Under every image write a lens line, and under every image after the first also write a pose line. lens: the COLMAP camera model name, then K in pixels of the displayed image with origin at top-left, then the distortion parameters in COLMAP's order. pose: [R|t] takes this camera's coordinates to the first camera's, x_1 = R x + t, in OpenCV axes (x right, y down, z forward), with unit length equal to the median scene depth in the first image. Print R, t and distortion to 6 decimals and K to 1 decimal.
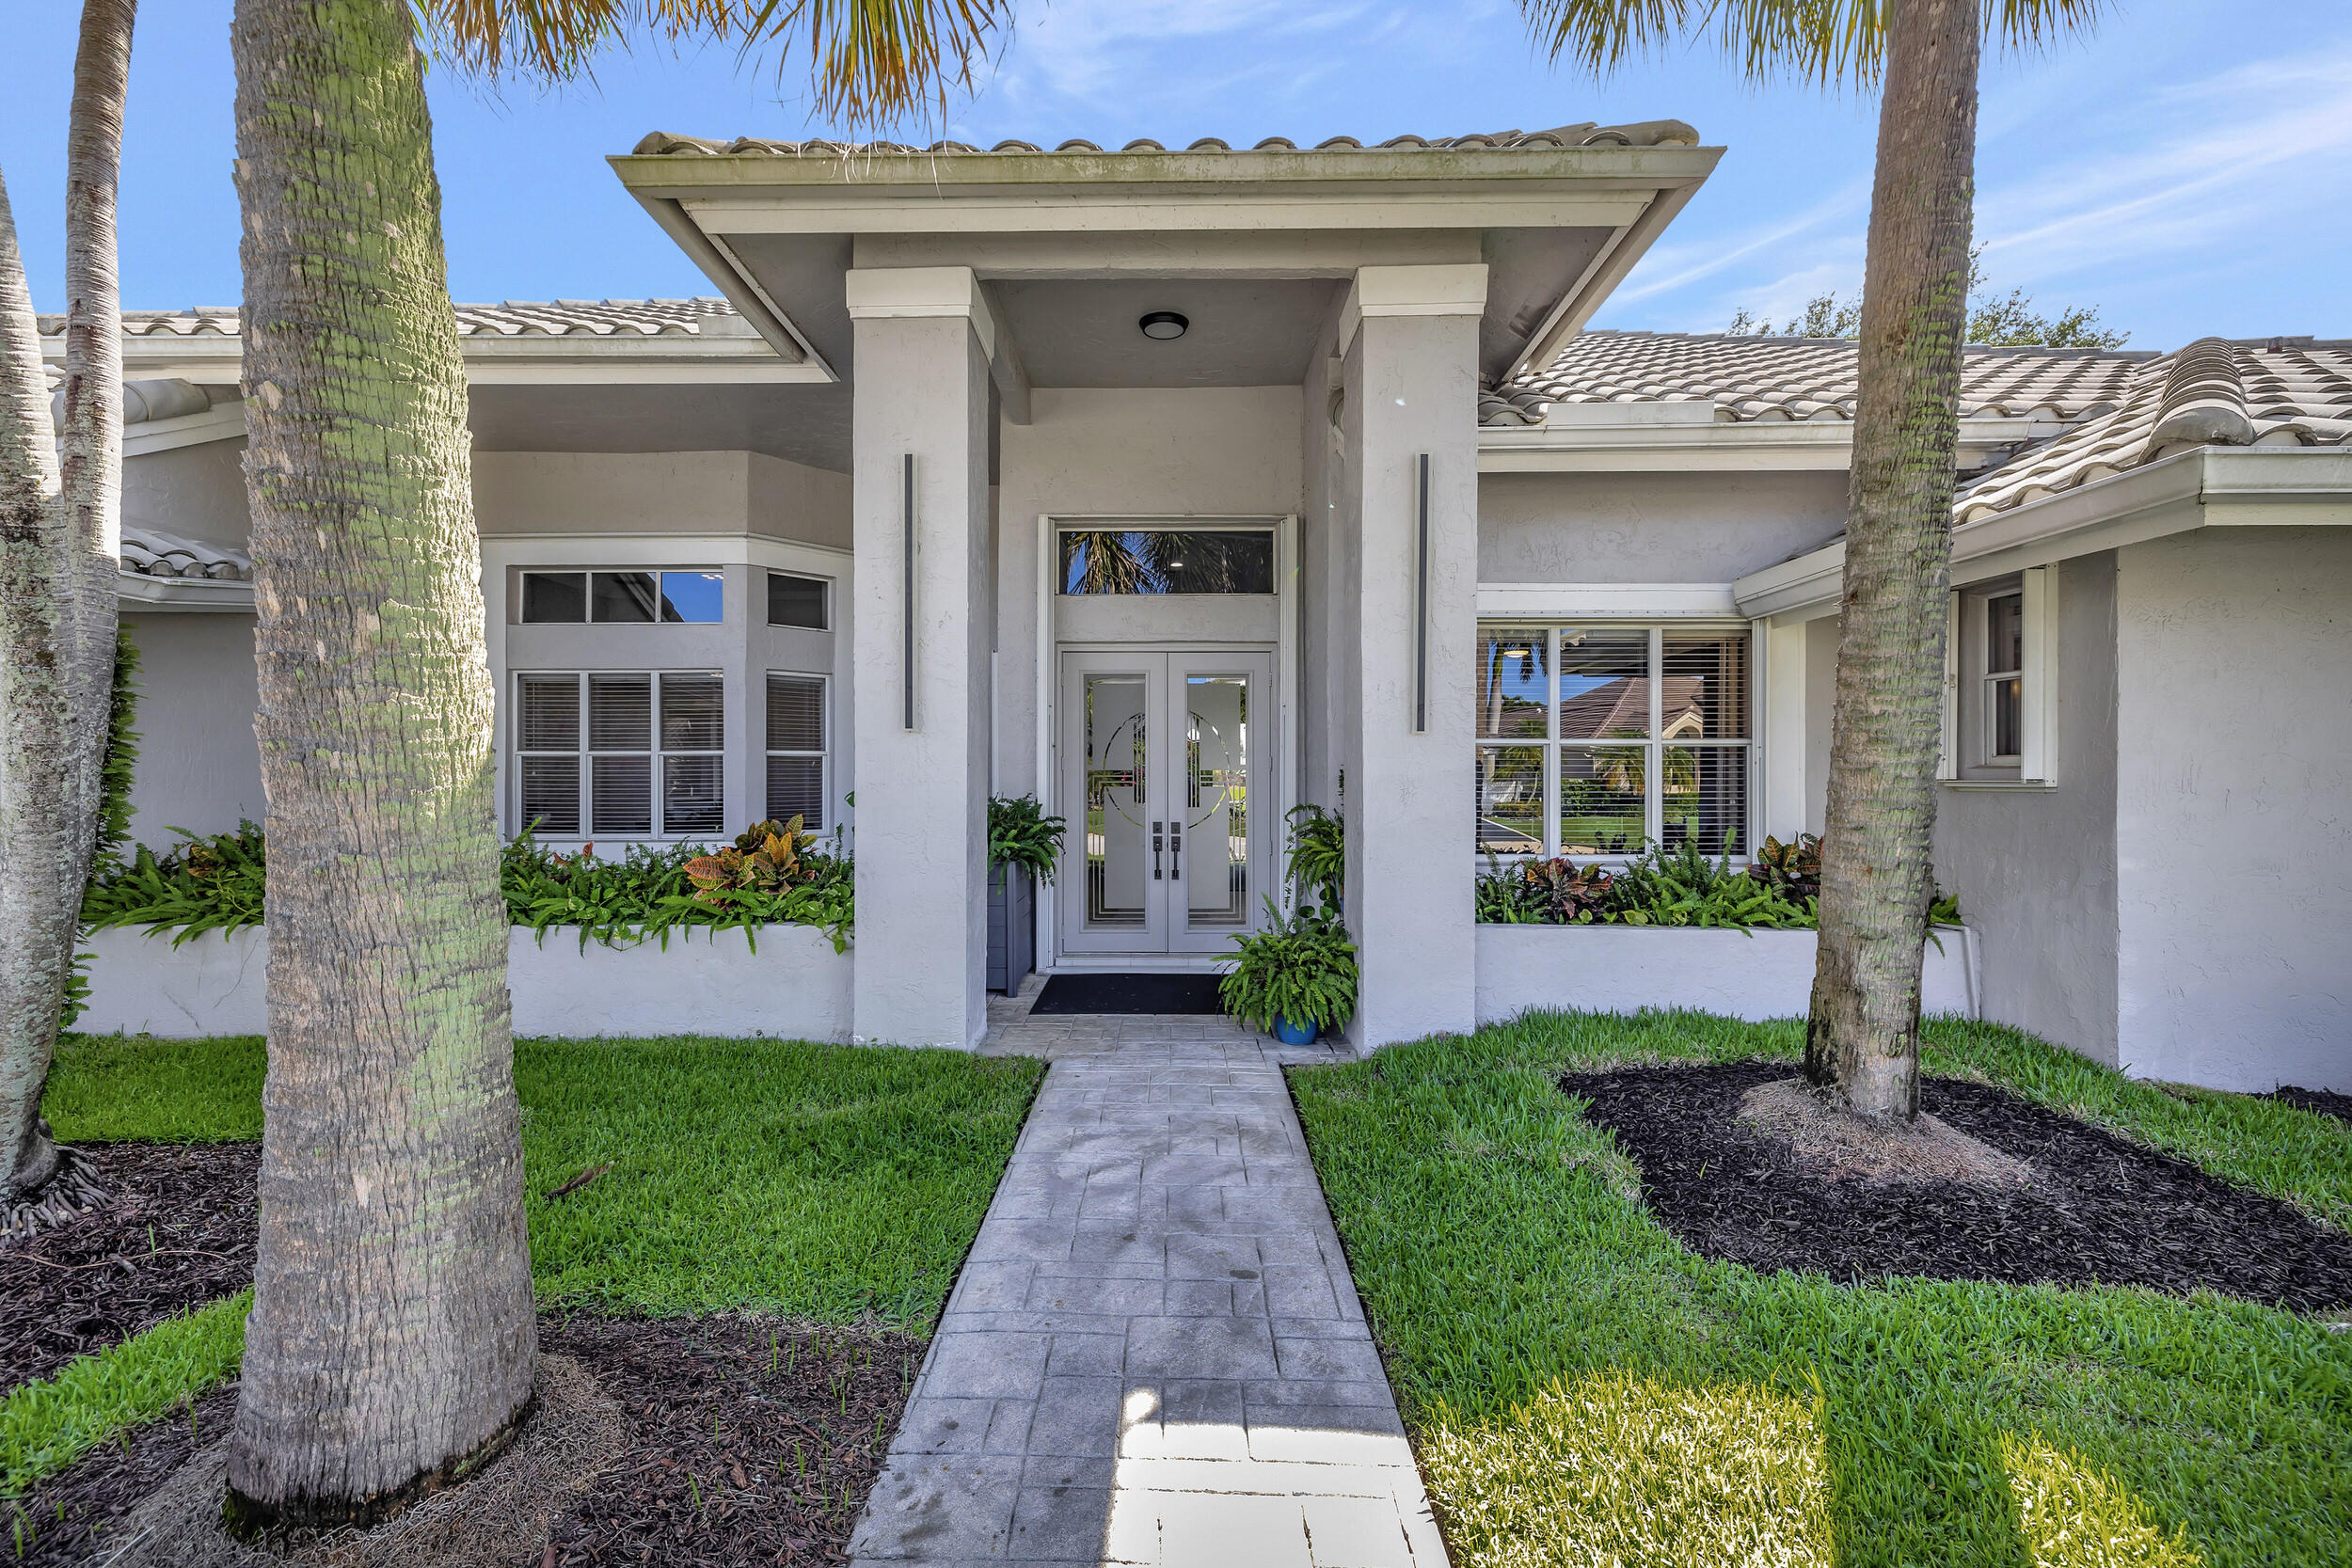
lens RADIAL K [[978.5, 0, 1176.0], [0, 978.5, 784.0], [0, 0, 1]] dist [0.002492, 0.000323]
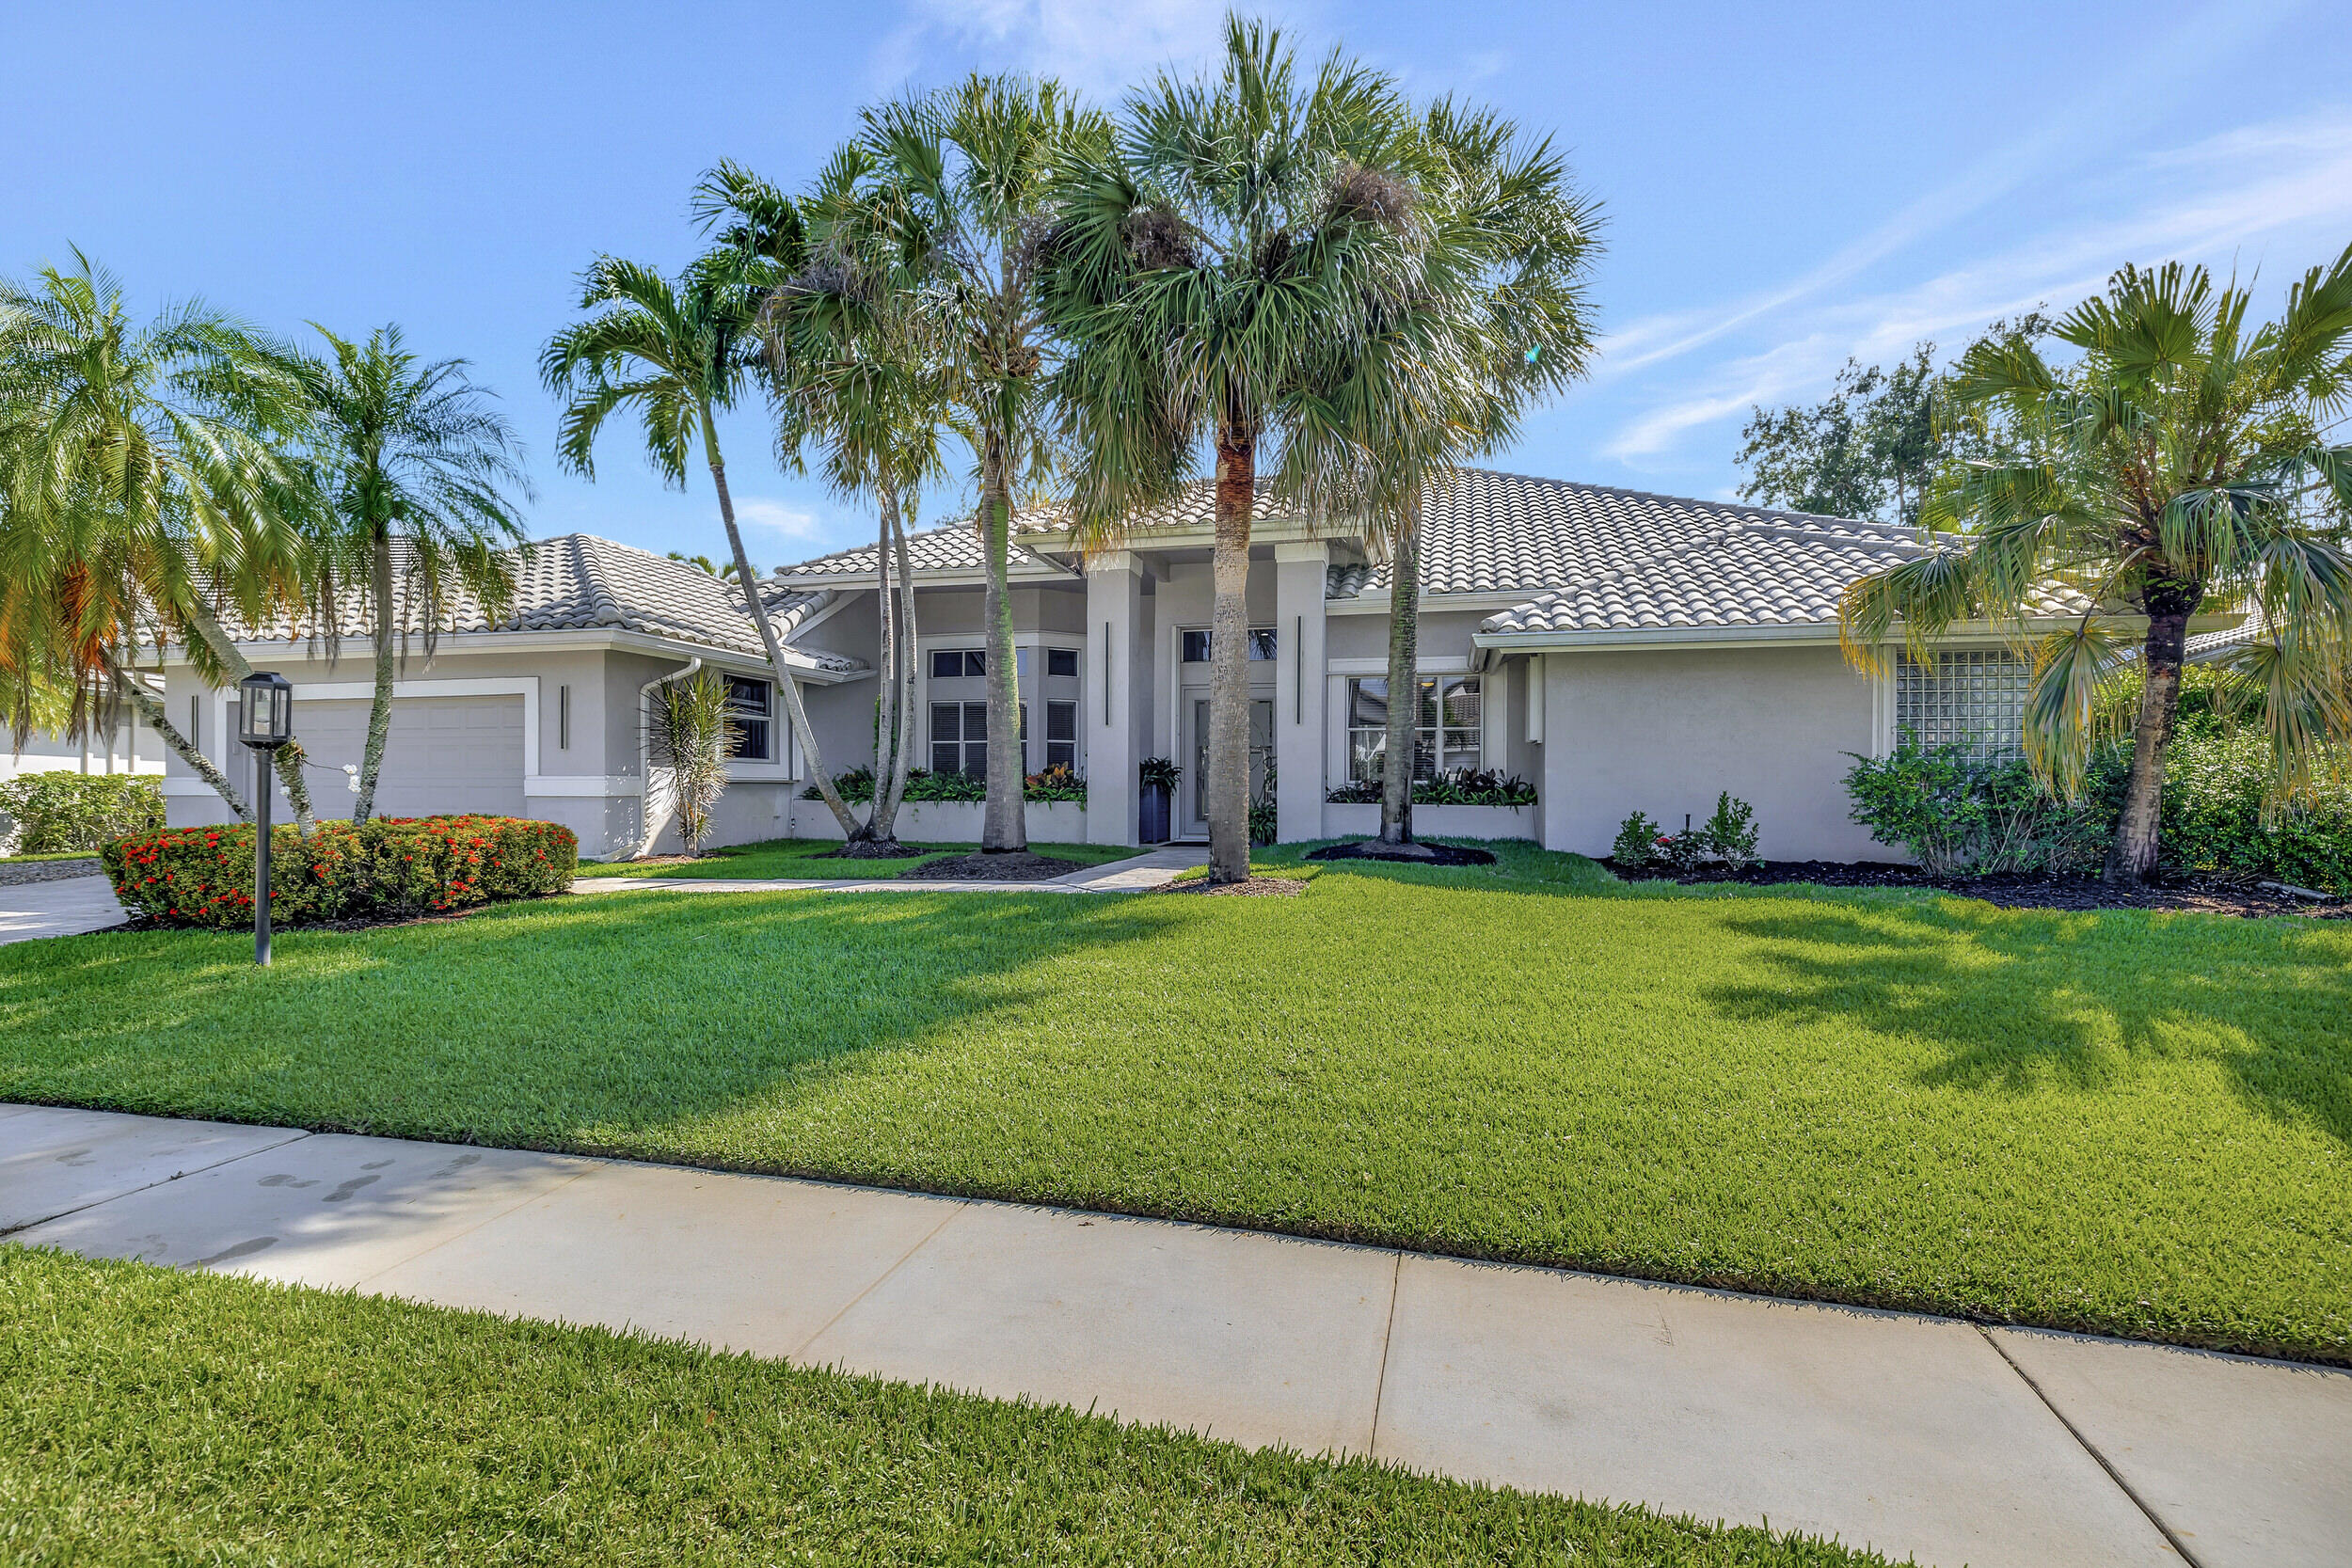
lens RADIAL K [[1089.7, 0, 1176.0], [0, 1089.7, 784.0], [0, 0, 1]] dist [0.001107, 0.000170]
pose [[0.968521, -0.004458, -0.248894, 0.468883], [0.004134, 0.999990, -0.001822, 0.075689], [0.248899, 0.000736, 0.968529, -1.318395]]
